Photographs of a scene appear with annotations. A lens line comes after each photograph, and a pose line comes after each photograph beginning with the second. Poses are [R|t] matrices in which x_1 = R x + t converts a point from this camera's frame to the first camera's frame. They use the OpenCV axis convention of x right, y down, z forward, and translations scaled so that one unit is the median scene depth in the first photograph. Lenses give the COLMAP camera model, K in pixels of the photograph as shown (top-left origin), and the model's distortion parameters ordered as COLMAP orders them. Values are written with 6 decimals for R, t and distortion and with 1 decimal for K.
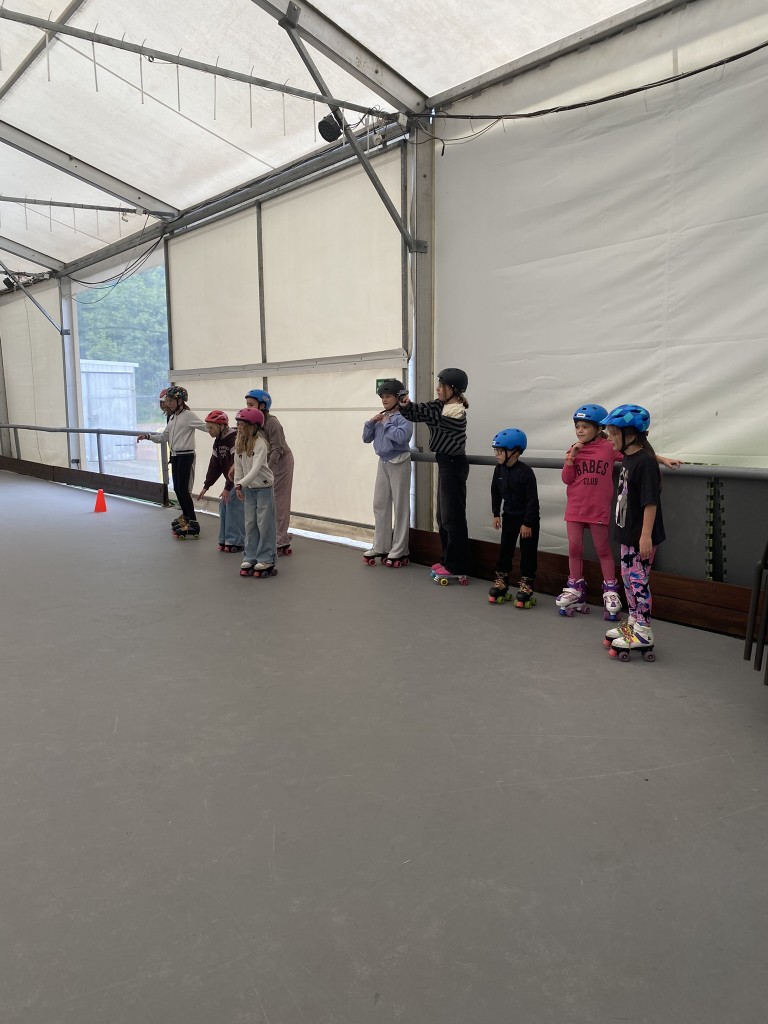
lens RADIAL K [[783.7, 0, 383.6], [0, 783.7, 511.4], [0, 0, 1]] dist [0.002180, 0.006351]
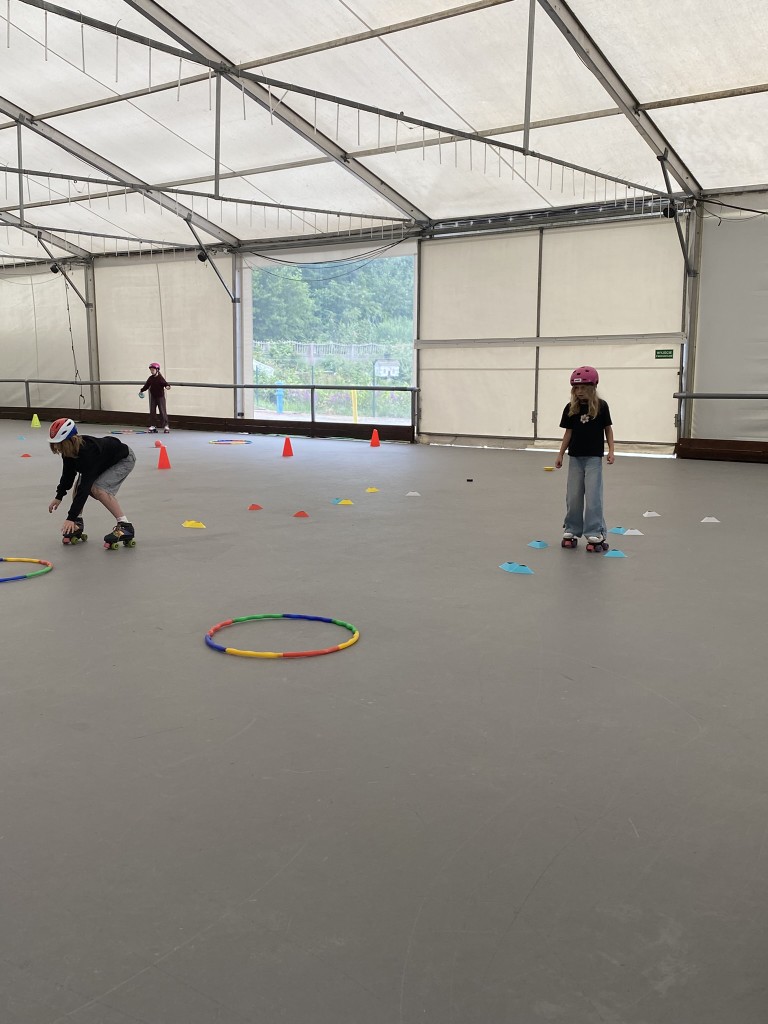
lens RADIAL K [[994.9, 0, 386.5], [0, 994.9, 521.8], [0, 0, 1]] dist [0.040232, 0.000000]
pose [[0.972020, -0.024199, 0.233650, -0.870359], [0.020671, 0.999633, 0.017537, 0.116886], [-0.233988, -0.012216, 0.972163, -0.747479]]
